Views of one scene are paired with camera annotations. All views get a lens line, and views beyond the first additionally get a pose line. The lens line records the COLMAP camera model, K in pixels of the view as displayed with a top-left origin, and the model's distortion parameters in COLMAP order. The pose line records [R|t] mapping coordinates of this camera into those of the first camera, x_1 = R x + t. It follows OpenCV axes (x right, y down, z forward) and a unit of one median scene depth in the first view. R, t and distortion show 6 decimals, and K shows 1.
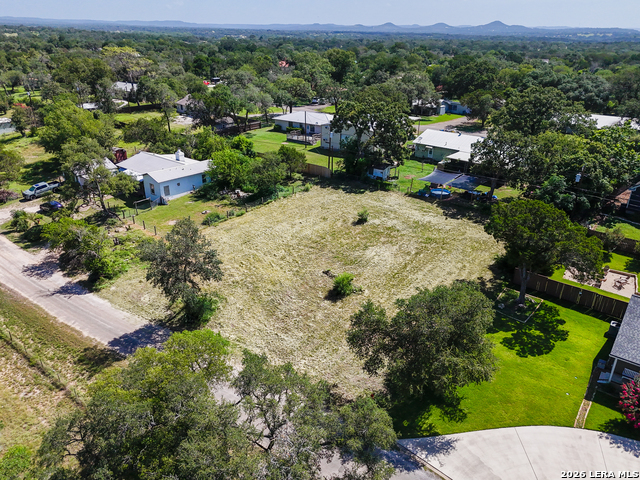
lens RADIAL K [[471.1, 0, 319.4], [0, 471.1, 241.2], [0, 0, 1]] dist [0.060628, -0.045263]
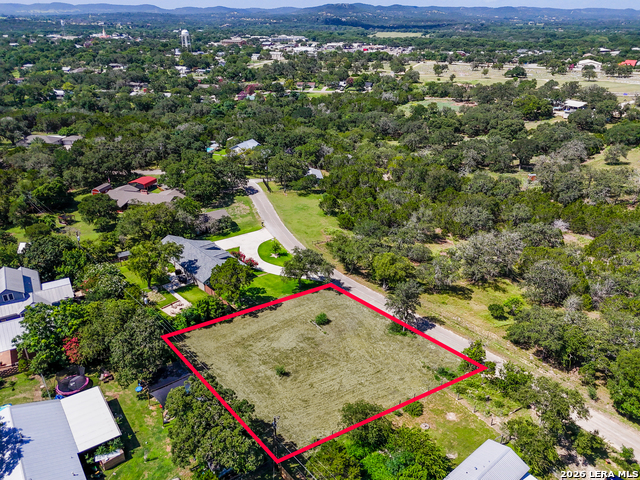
lens RADIAL K [[471.1, 0, 317.8], [0, 471.1, 240.0], [0, 0, 1]] dist [0.060628, -0.045263]
pose [[-0.982741, -0.098328, 0.156690, -0.169623], [0.053028, 0.661744, 0.747853, -1.300041], [-0.177224, 0.743254, -0.645108, 1.705183]]
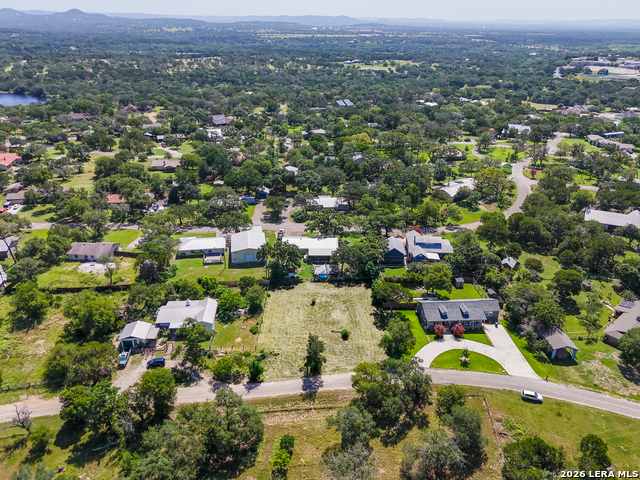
lens RADIAL K [[471.1, 0, 317.6], [0, 471.1, 238.9], [0, 0, 1]] dist [0.060628, -0.045263]
pose [[0.723709, -0.295493, 0.623642, -1.390373], [0.277422, 0.952028, 0.129152, -0.711582], [-0.631888, 0.079543, 0.770968, -0.901524]]
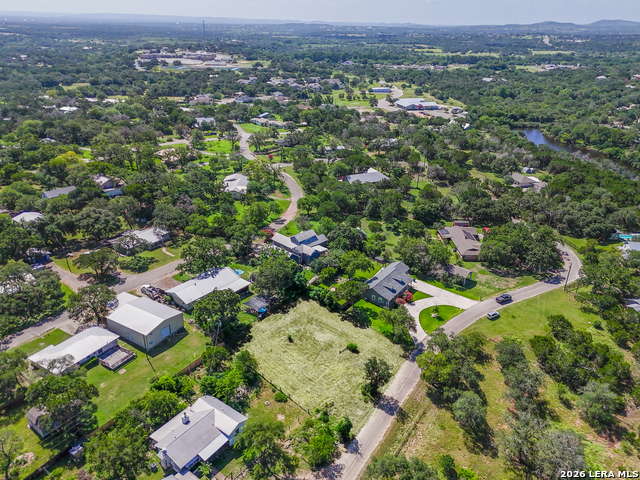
lens RADIAL K [[471.1, 0, 316.8], [0, 471.1, 239.9], [0, 0, 1]] dist [0.060628, -0.045263]
pose [[-0.062083, -0.432860, 0.899321, -1.757819], [0.384082, 0.821306, 0.421825, -1.359128], [-0.921209, 0.371601, 0.115265, 0.575305]]
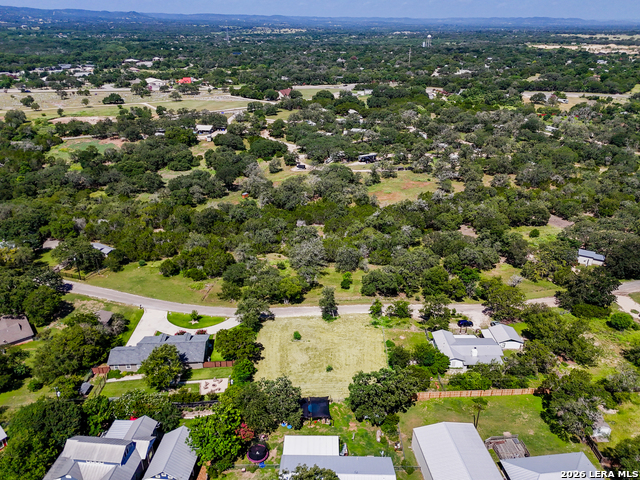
lens RADIAL K [[471.1, 0, 321.0], [0, 471.1, 238.5], [0, 0, 1]] dist [0.060628, -0.045263]
pose [[-0.739572, 0.256745, -0.622186, 1.292876], [-0.291628, 0.710886, 0.639995, -1.805008], [0.606619, 0.654769, -0.450878, 1.683751]]
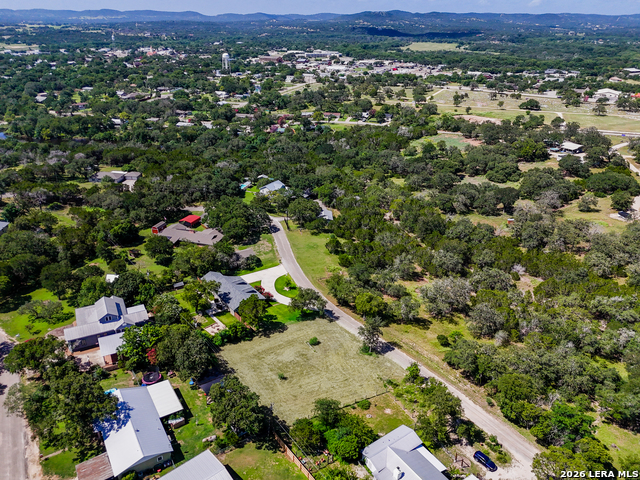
lens RADIAL K [[471.1, 0, 318.7], [0, 471.1, 239.7], [0, 0, 1]] dist [0.060628, -0.045263]
pose [[-0.967038, -0.129601, 0.219183, -0.424047], [0.077909, 0.668907, 0.739252, -1.961263], [-0.242421, 0.731961, -0.636761, 1.971112]]
